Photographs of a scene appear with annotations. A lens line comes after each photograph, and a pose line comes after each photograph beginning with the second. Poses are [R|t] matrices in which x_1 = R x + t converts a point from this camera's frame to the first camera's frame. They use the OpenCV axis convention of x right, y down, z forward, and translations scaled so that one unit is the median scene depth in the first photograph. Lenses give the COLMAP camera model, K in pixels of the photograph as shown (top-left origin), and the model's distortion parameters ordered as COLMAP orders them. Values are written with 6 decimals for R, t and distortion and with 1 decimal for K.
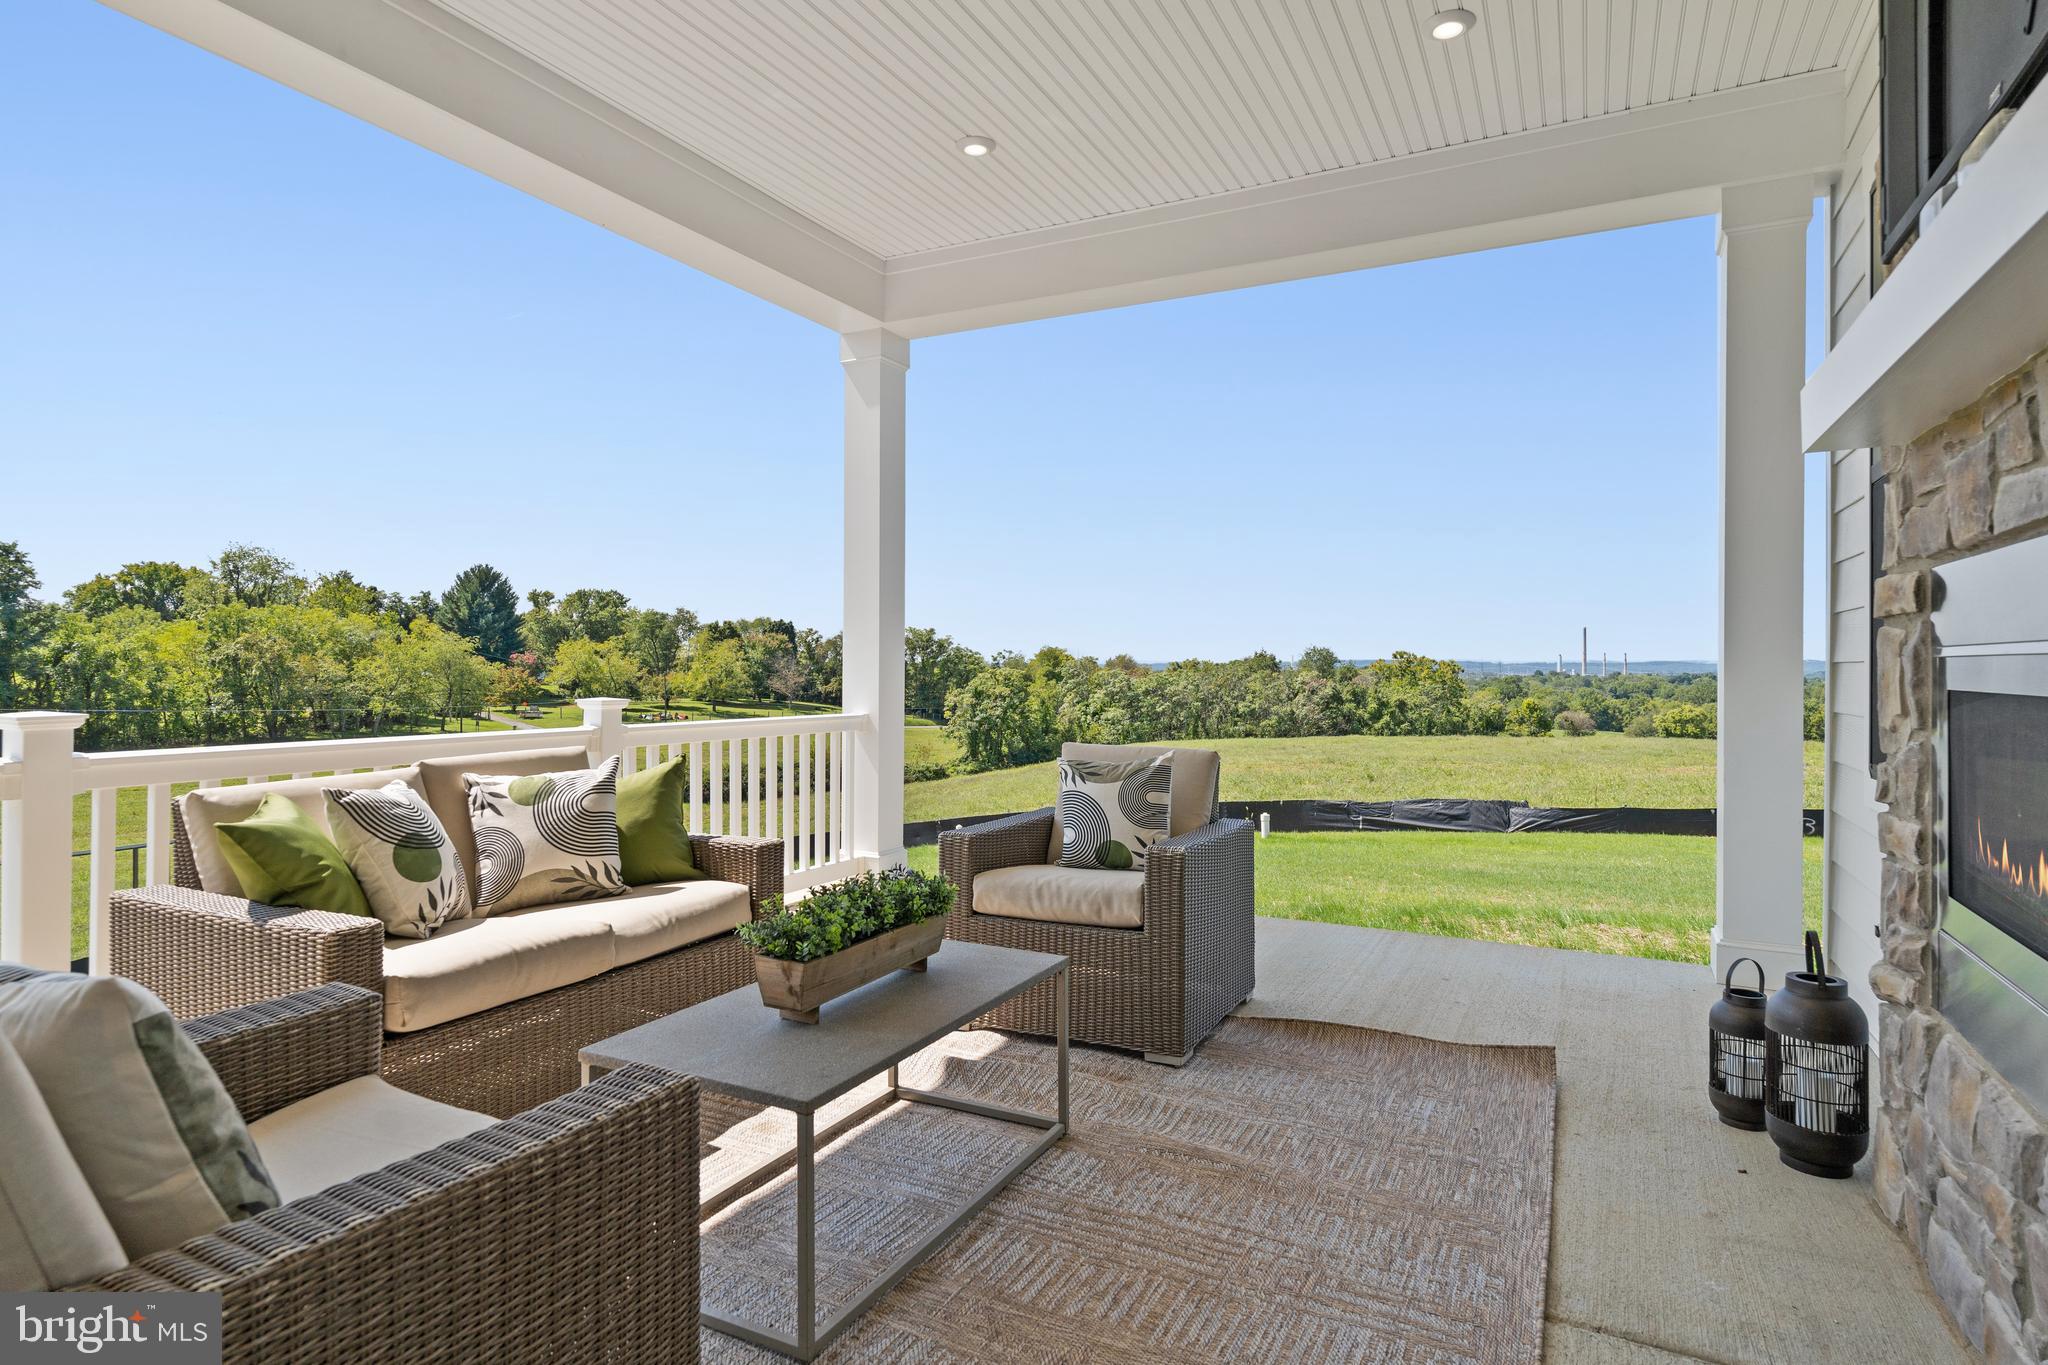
lens RADIAL K [[1124.6, 0, 1024.0], [0, 1124.6, 682.5], [0, 0, 1]] dist [0.001416, -0.000071]
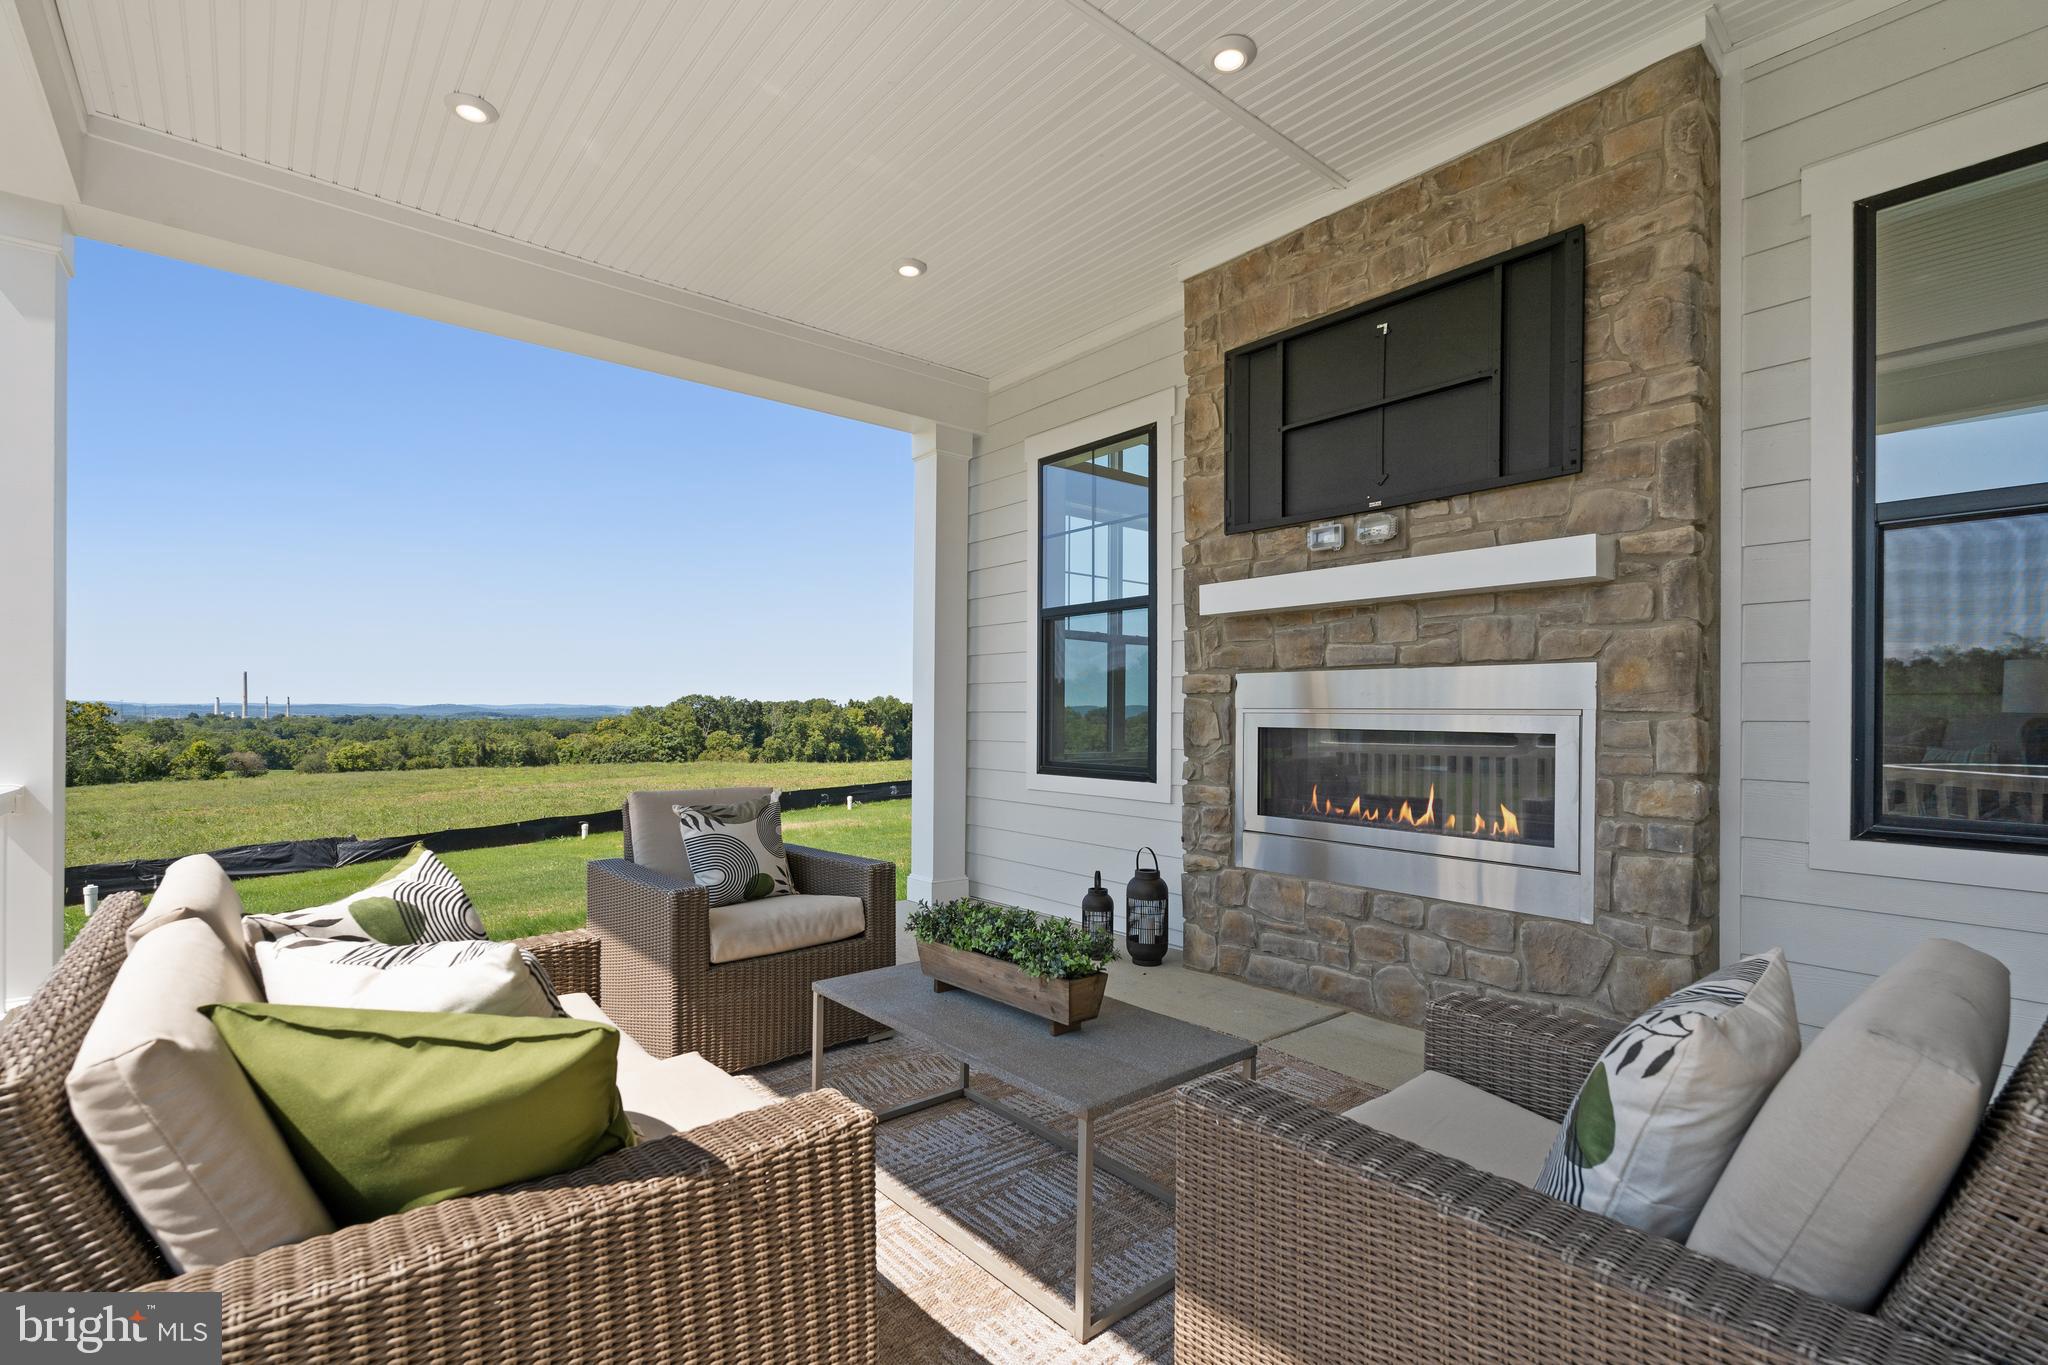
lens RADIAL K [[920.4, 0, 1020.6], [0, 920.4, 719.4], [0, 0, 1]] dist [-0.002424, -0.000149]
pose [[0.392852, -0.009429, 0.919553, -0.642291], [0.012369, 0.999911, 0.004969, -0.011952], [-0.919518, 0.009422, 0.392934, 0.402903]]
